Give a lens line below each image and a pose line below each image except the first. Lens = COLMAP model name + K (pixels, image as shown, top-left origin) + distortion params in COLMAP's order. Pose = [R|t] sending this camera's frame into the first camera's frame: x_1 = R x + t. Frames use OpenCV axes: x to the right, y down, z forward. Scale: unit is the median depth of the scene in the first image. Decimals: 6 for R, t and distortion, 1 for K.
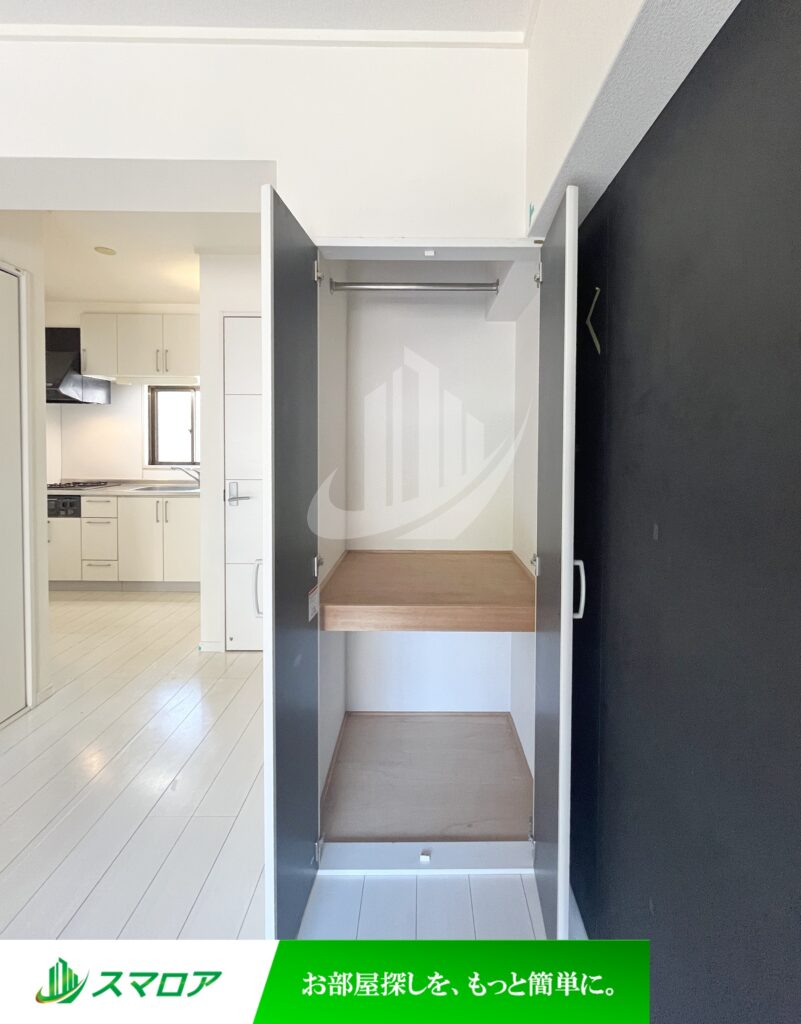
lens RADIAL K [[464.3, 0, 425.5], [0, 464.3, 452.5], [0, 0, 1]] dist [-0.002603, 0.000028]
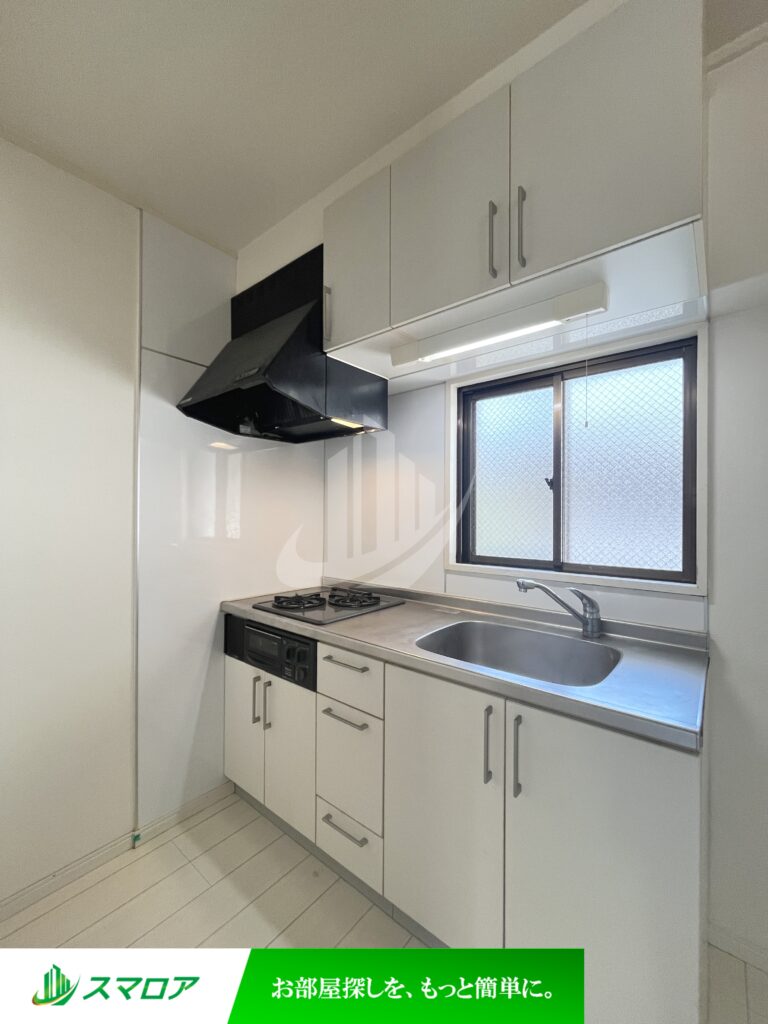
lens RADIAL K [[411.4, 0, 387.2], [0, 411.4, 517.7], [0, 0, 1]] dist [-0.001505, -0.000212]
pose [[0.774660, 0.001474, -0.632376, -0.460671], [-0.013627, 0.999804, -0.014364, -0.011750], [0.632231, 0.019745, 0.774529, 0.750884]]
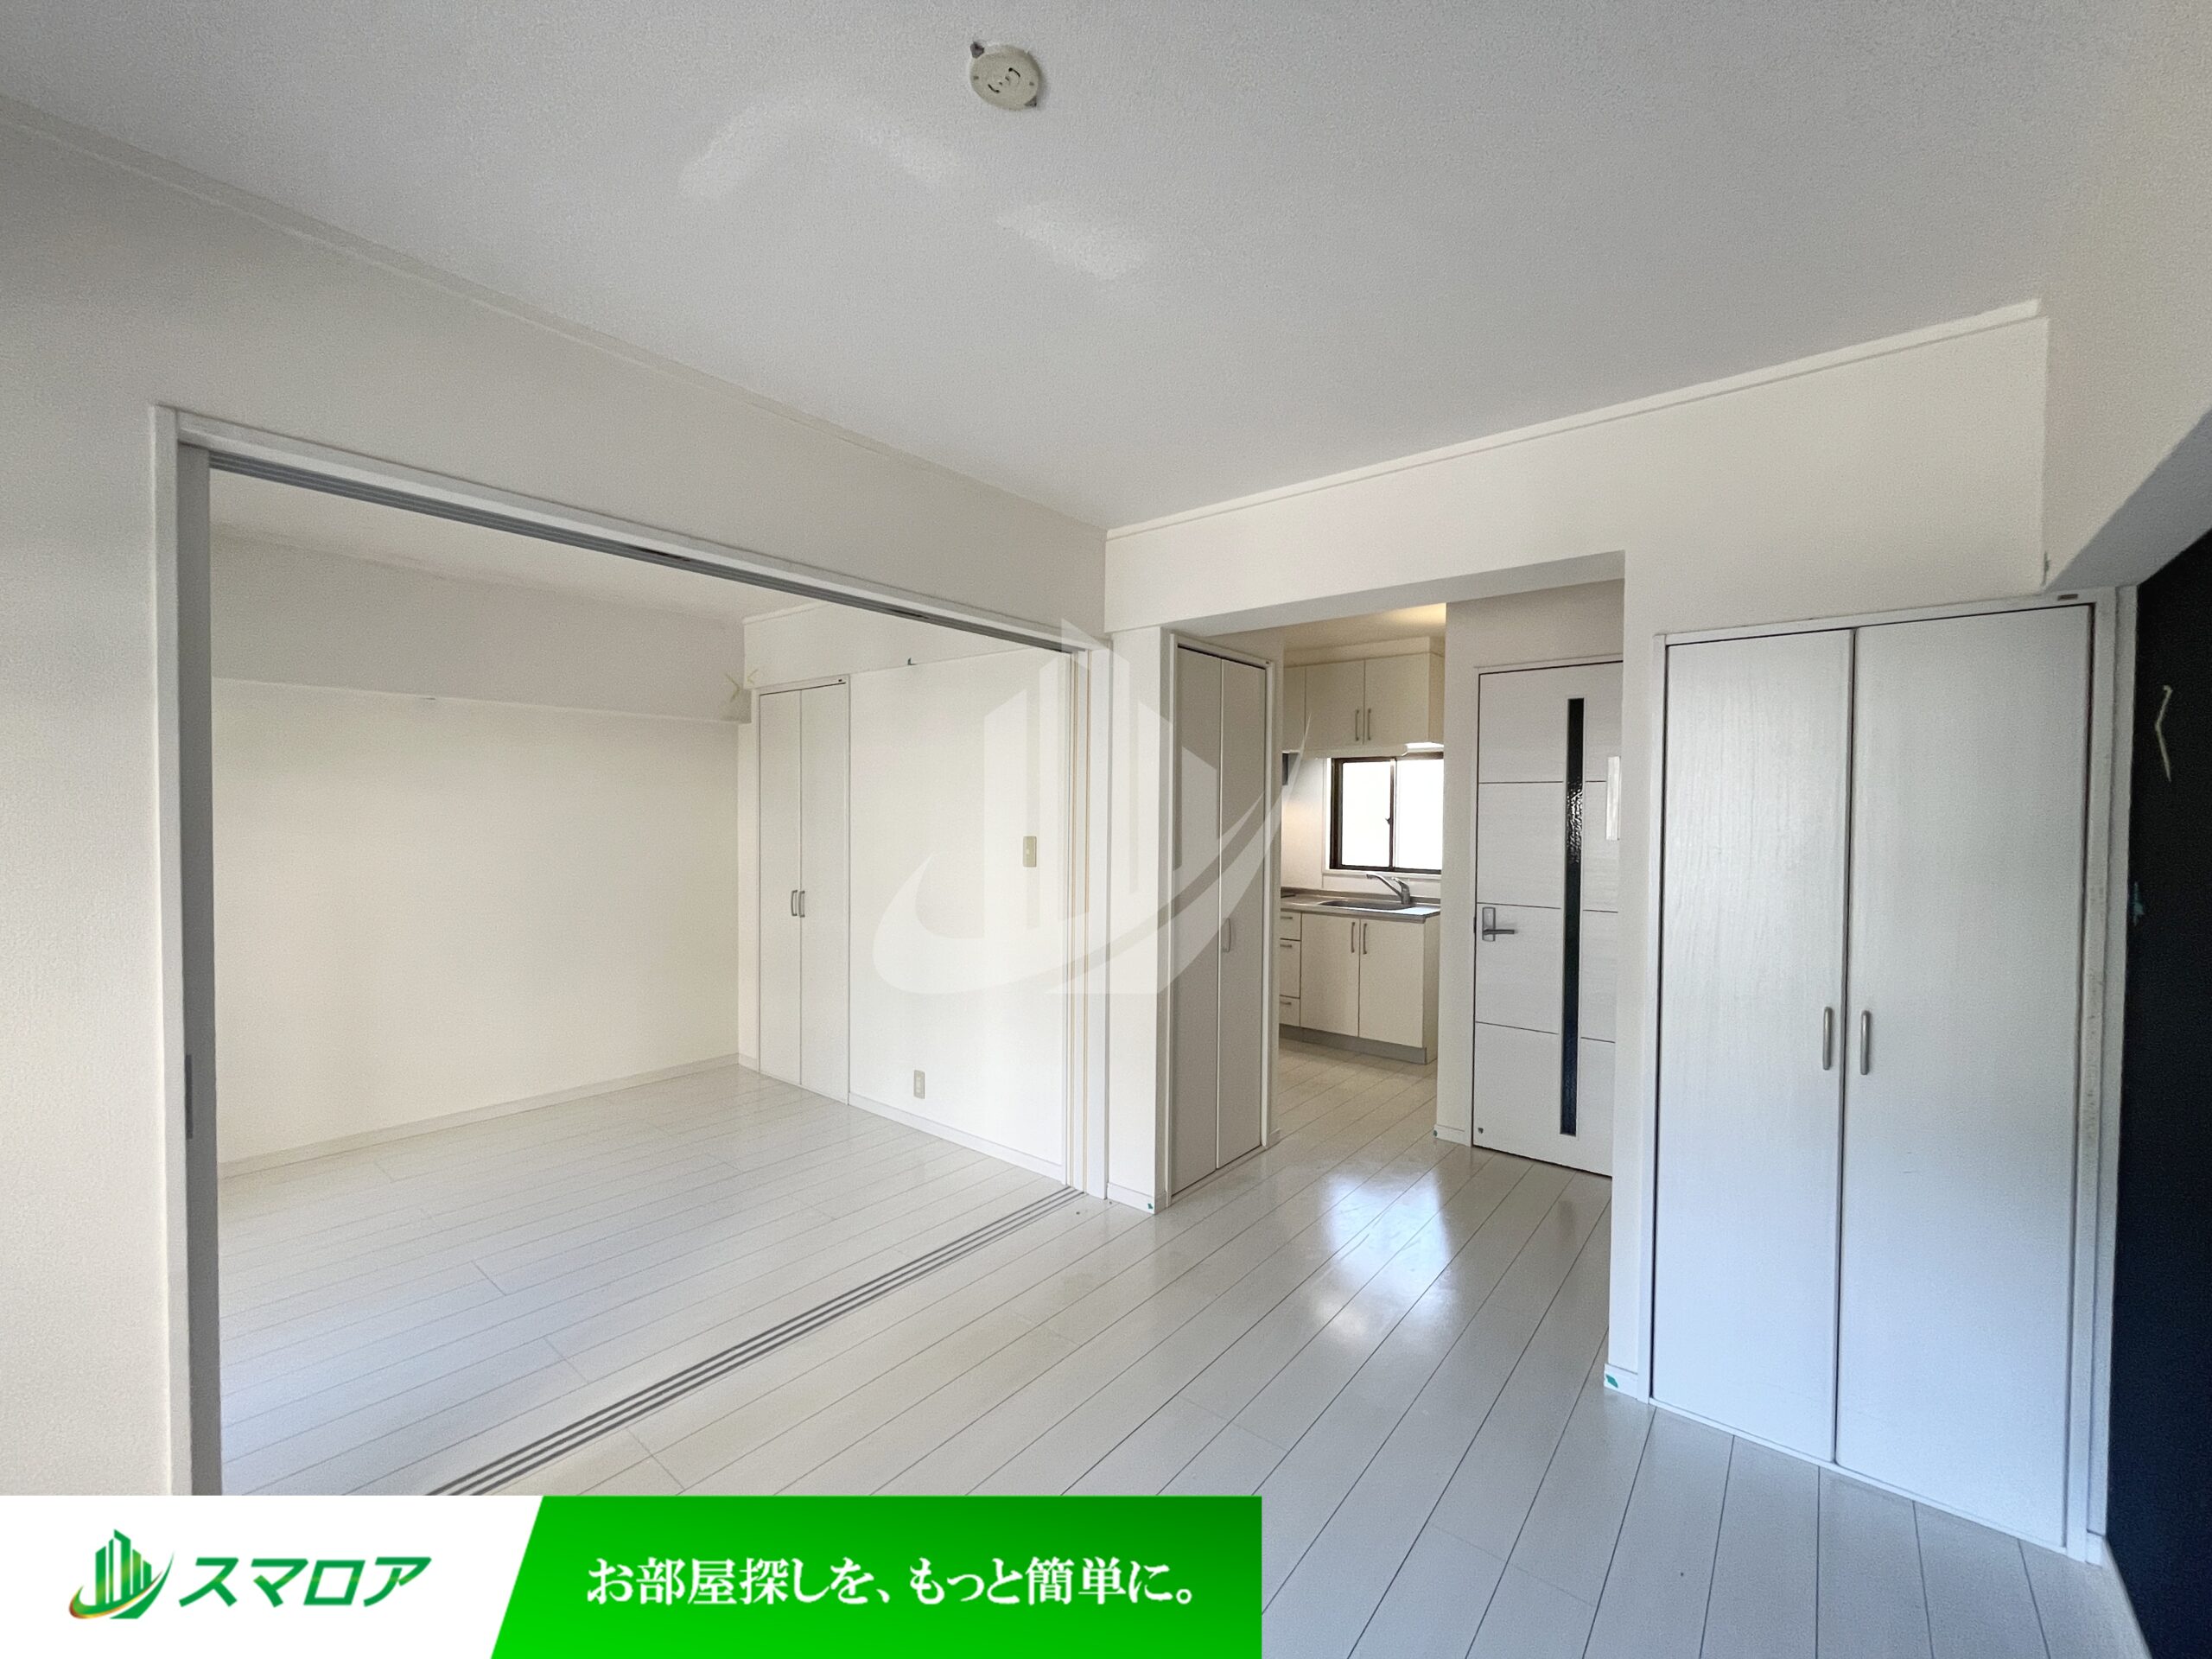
lens RADIAL K [[888.7, 0, 1108.1], [0, 888.7, 828.4], [0, 0, 1]] dist [-0.001505, -0.000212]
pose [[0.770358, 0.012050, -0.637498, -0.001156], [-0.016174, 0.999869, -0.000645, -0.032537], [0.637406, 0.010808, 0.770452, -0.287585]]
